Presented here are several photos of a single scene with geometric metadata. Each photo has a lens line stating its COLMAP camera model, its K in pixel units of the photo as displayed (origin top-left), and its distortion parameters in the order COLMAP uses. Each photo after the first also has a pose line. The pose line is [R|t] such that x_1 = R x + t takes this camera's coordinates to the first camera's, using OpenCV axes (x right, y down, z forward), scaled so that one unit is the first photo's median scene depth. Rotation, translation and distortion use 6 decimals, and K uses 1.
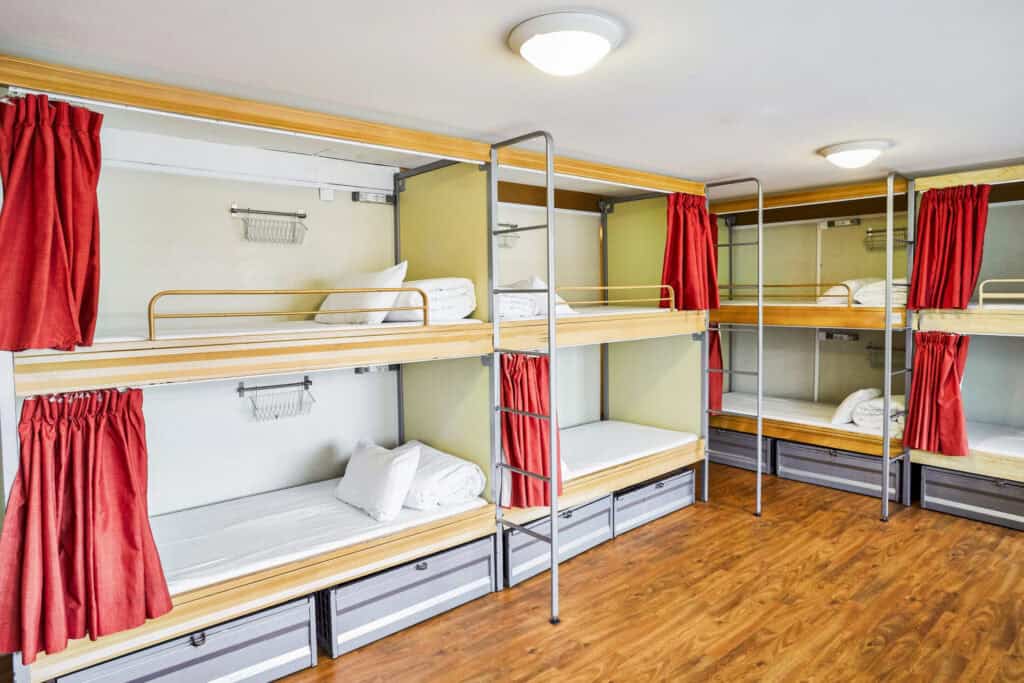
lens RADIAL K [[624.8, 0, 512.0], [0, 624.8, 341.5], [0, 0, 1]] dist [-0.001556, 0.055754]
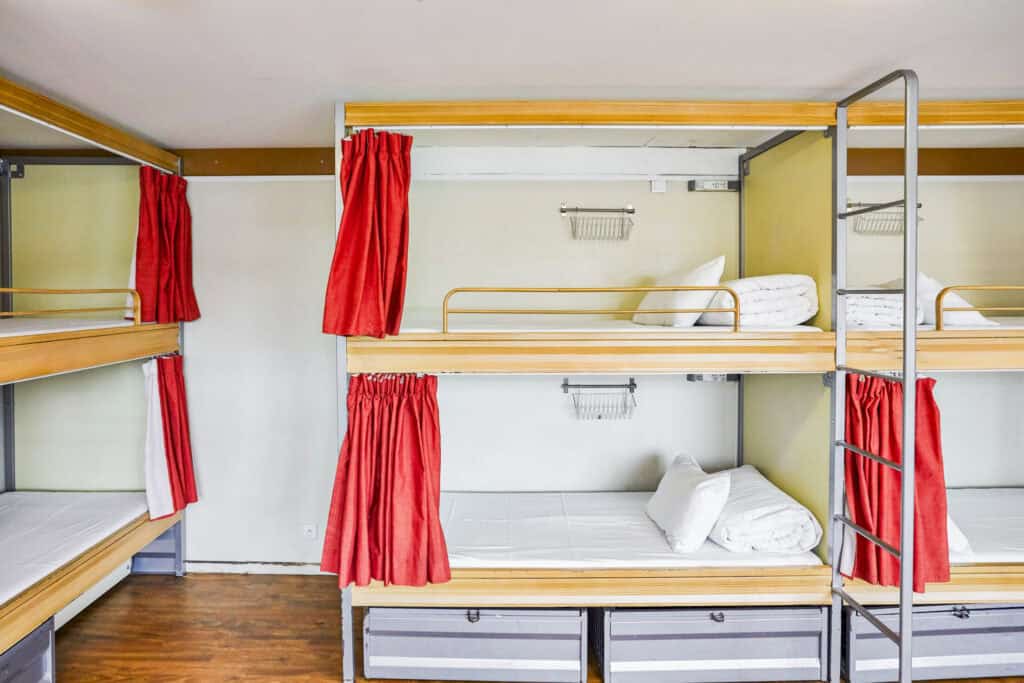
lens RADIAL K [[643.6, 0, 510.6], [0, 643.6, 326.3], [0, 0, 1]] dist [-0.028575, 0.055641]
pose [[0.779972, 0.043533, -0.624299, 0.156062], [-0.058237, 0.998298, -0.003147, -0.011614], [0.623099, 0.038812, 0.781179, 0.134094]]
